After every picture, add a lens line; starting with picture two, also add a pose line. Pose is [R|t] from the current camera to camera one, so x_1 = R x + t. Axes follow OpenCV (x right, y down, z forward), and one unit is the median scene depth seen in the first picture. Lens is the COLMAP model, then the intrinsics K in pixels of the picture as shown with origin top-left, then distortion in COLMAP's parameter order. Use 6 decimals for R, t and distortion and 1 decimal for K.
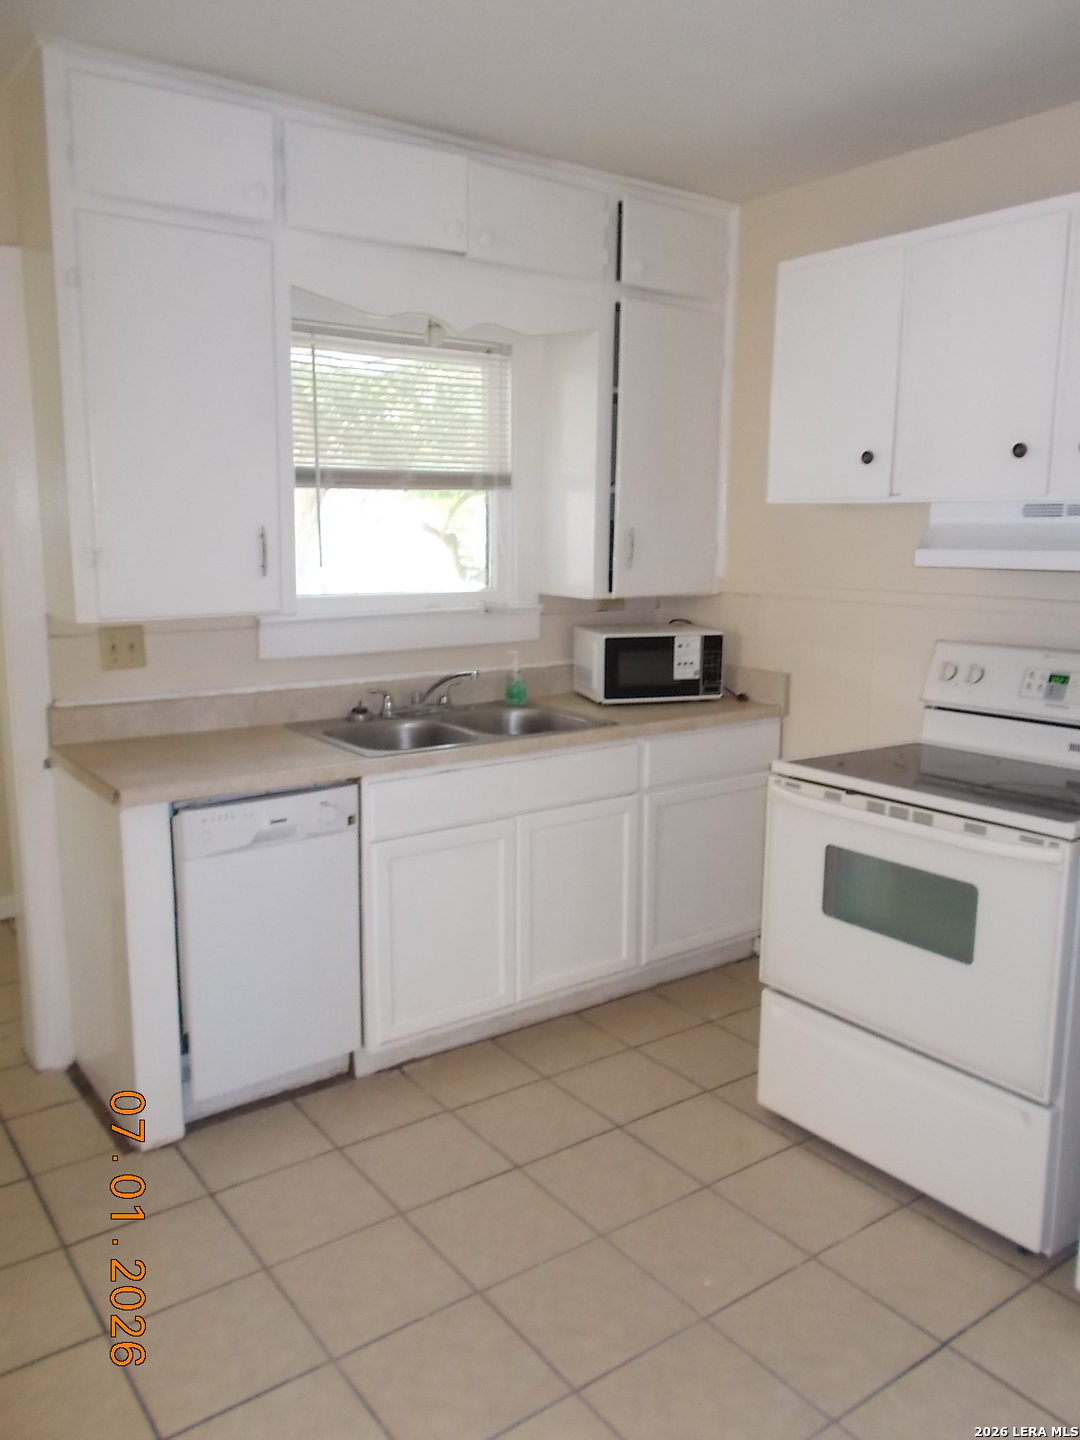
lens RADIAL K [[1119.9, 0, 540.0], [0, 1119.9, 720.0], [0, 0, 1]] dist [-0.000746, -0.004393]
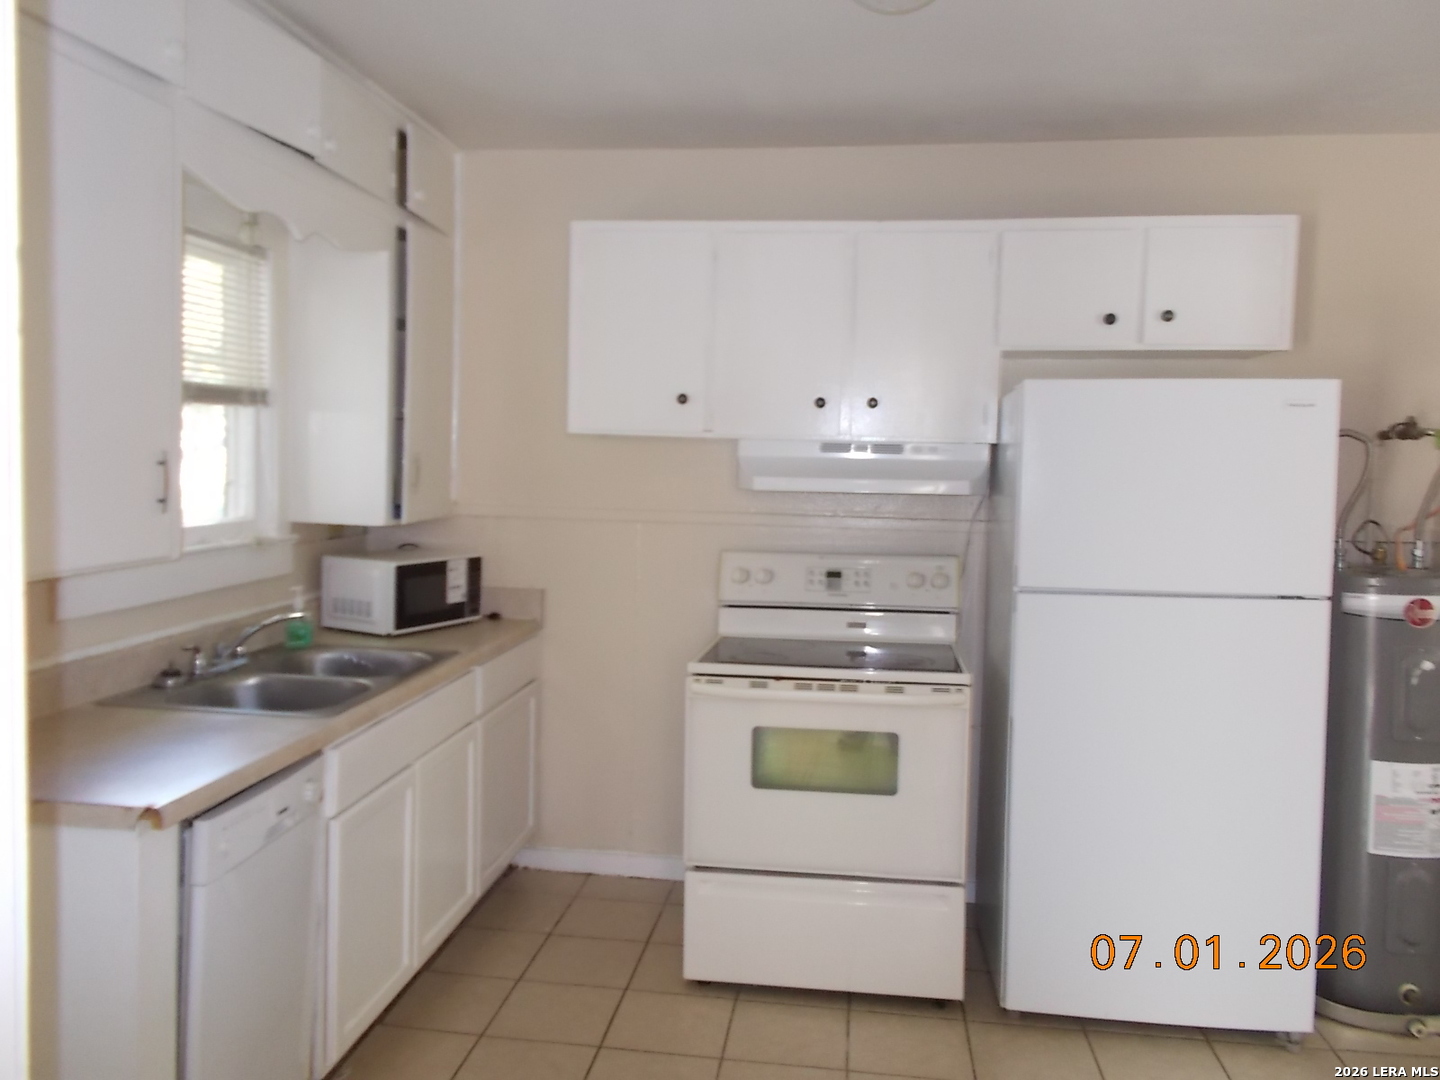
lens RADIAL K [[1172.2, 0, 717.7], [0, 1172.2, 513.5], [0, 0, 1]] dist [-0.003571, -0.000038]
pose [[0.690311, -0.028660, 0.722945, -0.498992], [0.102520, 0.993008, -0.058526, -0.033097], [-0.716213, 0.114517, 0.688422, 0.117053]]
